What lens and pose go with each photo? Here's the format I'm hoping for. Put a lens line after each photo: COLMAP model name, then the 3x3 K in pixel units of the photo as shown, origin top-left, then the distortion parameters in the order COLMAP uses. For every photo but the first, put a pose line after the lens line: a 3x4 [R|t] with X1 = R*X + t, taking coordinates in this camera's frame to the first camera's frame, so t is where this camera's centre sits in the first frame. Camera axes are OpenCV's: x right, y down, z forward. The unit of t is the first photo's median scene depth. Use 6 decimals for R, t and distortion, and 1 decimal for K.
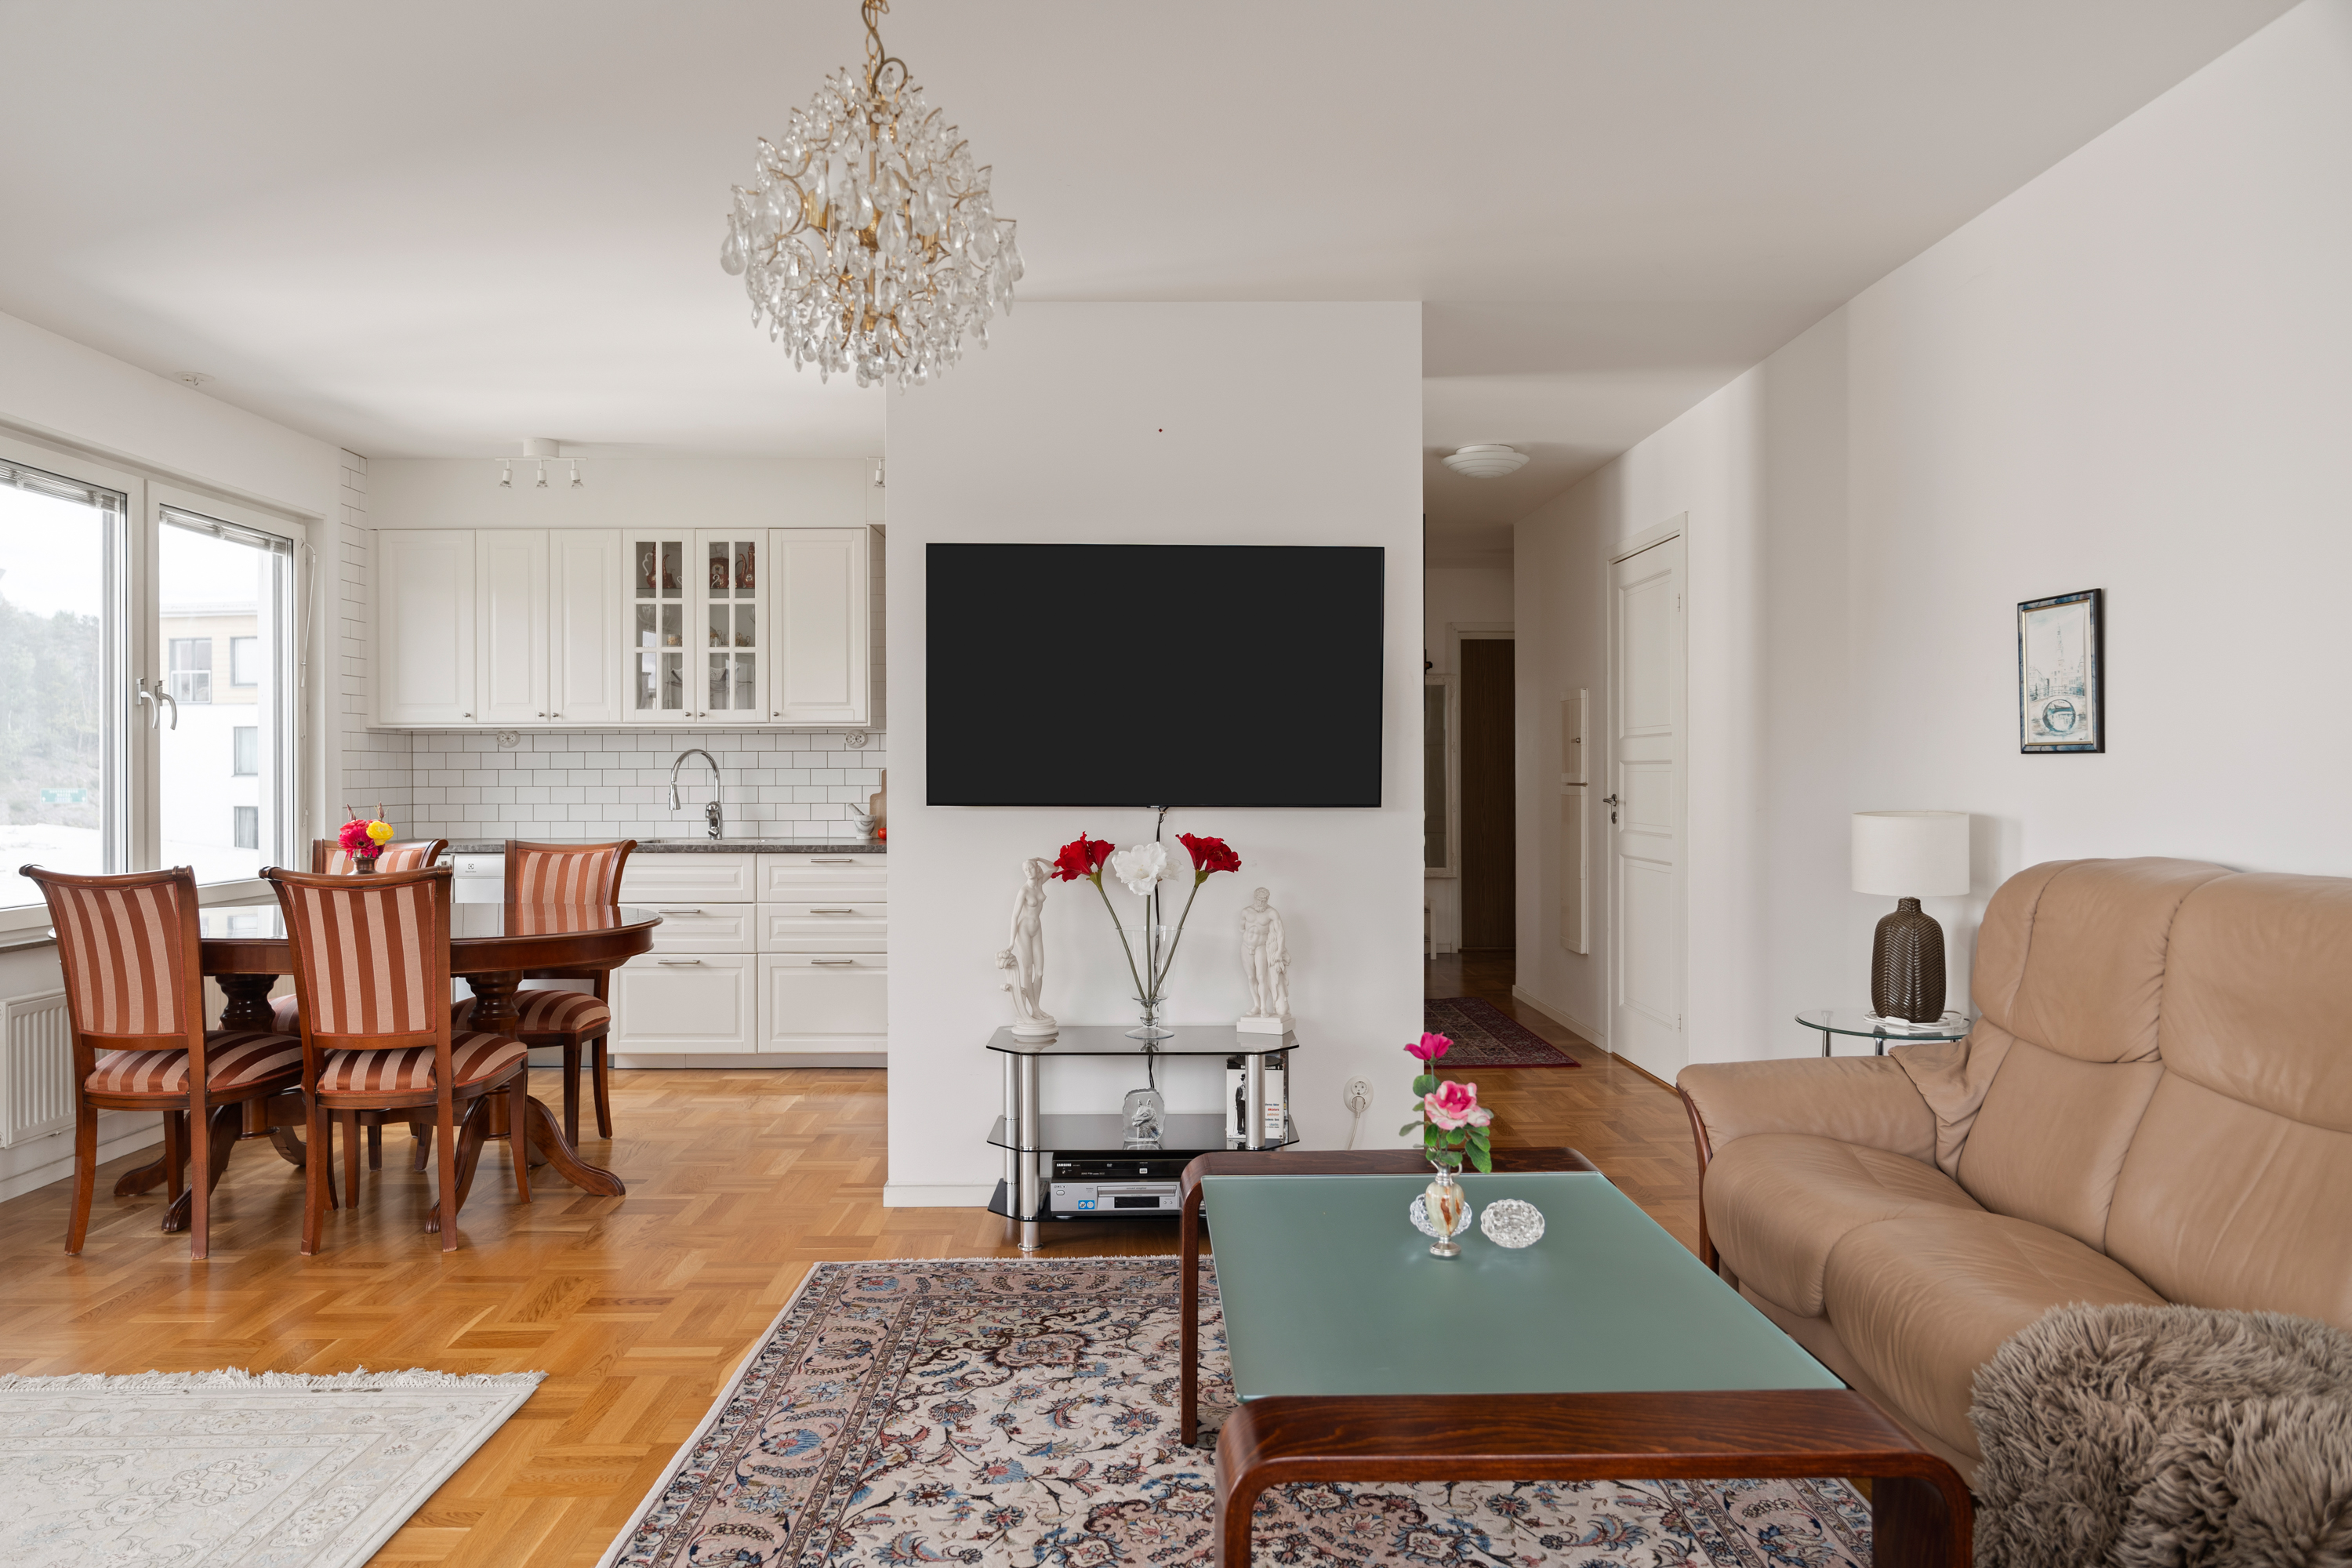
lens RADIAL K [[1624.8, 0, 1173.8], [0, 1624.8, 779.8], [0, 0, 1]] dist [0.008151, 0.002548]
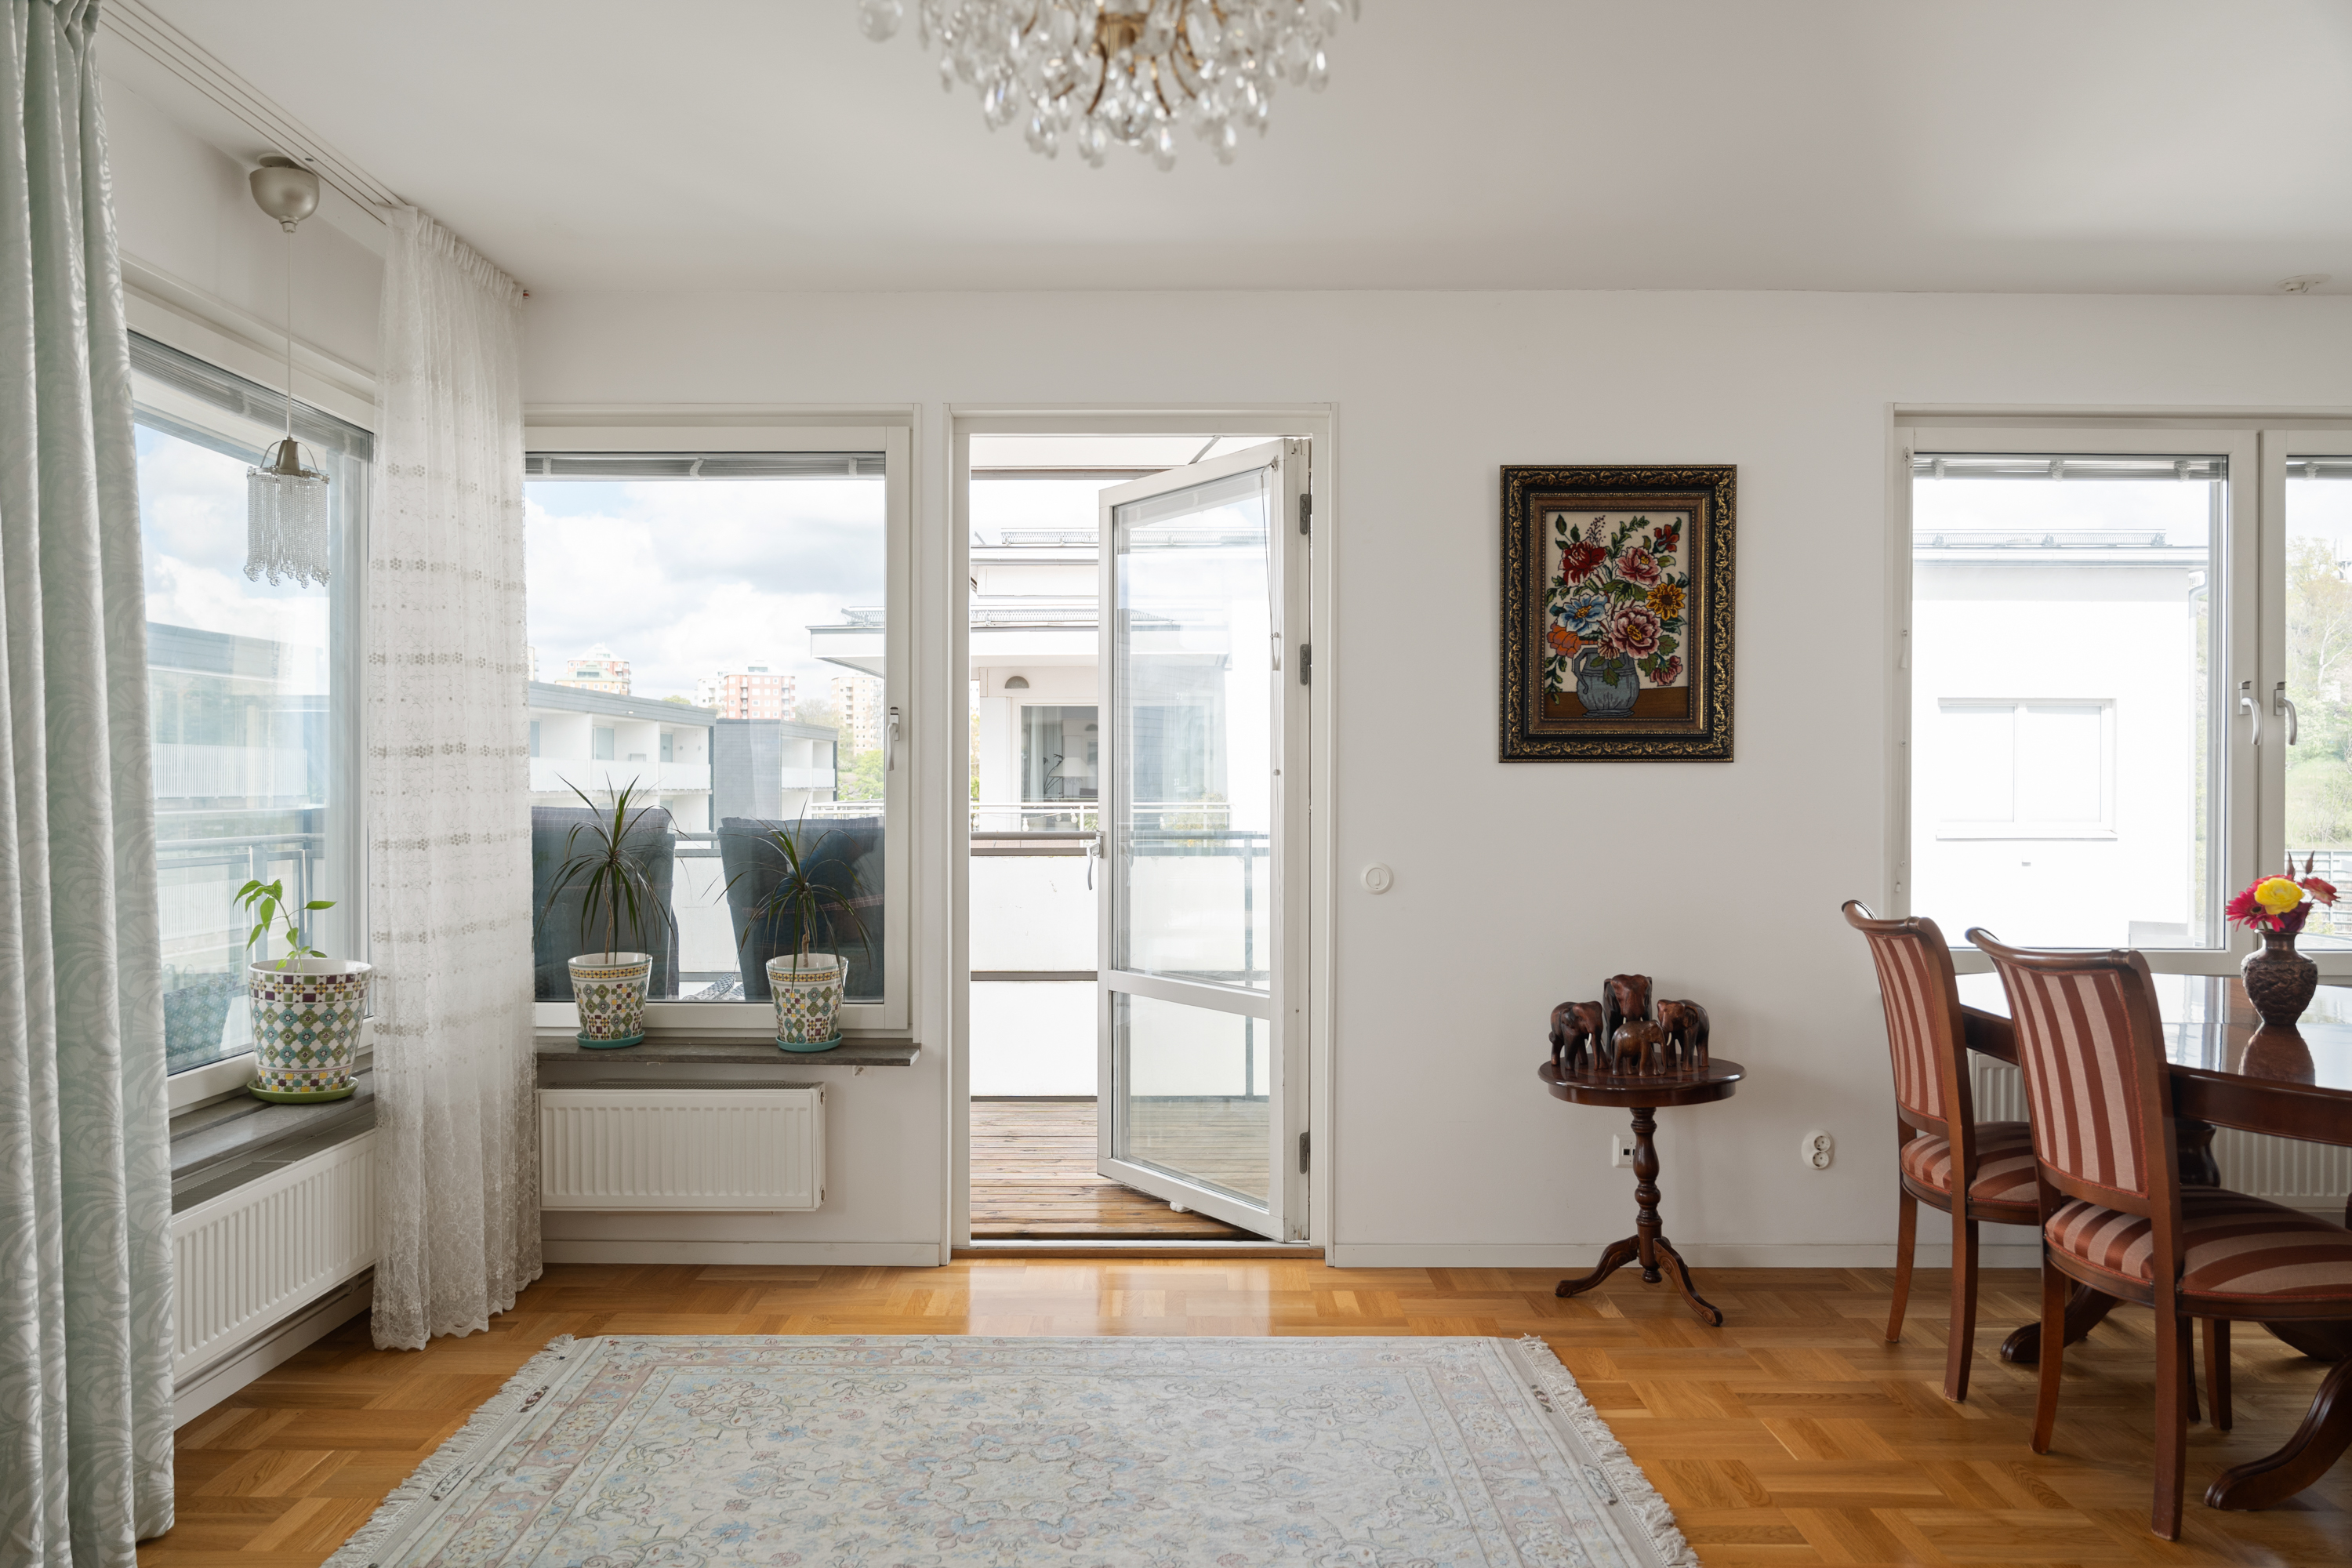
lens RADIAL K [[1624.8, 0, 1166.9], [0, 1624.8, 787.1], [0, 0, 1]] dist [0.008151, 0.002548]
pose [[-0.044897, 0.007208, -0.998966, 0.242792], [-0.001263, 0.999973, 0.007272, -0.019723], [0.998991, 0.001588, -0.044887, 0.649349]]
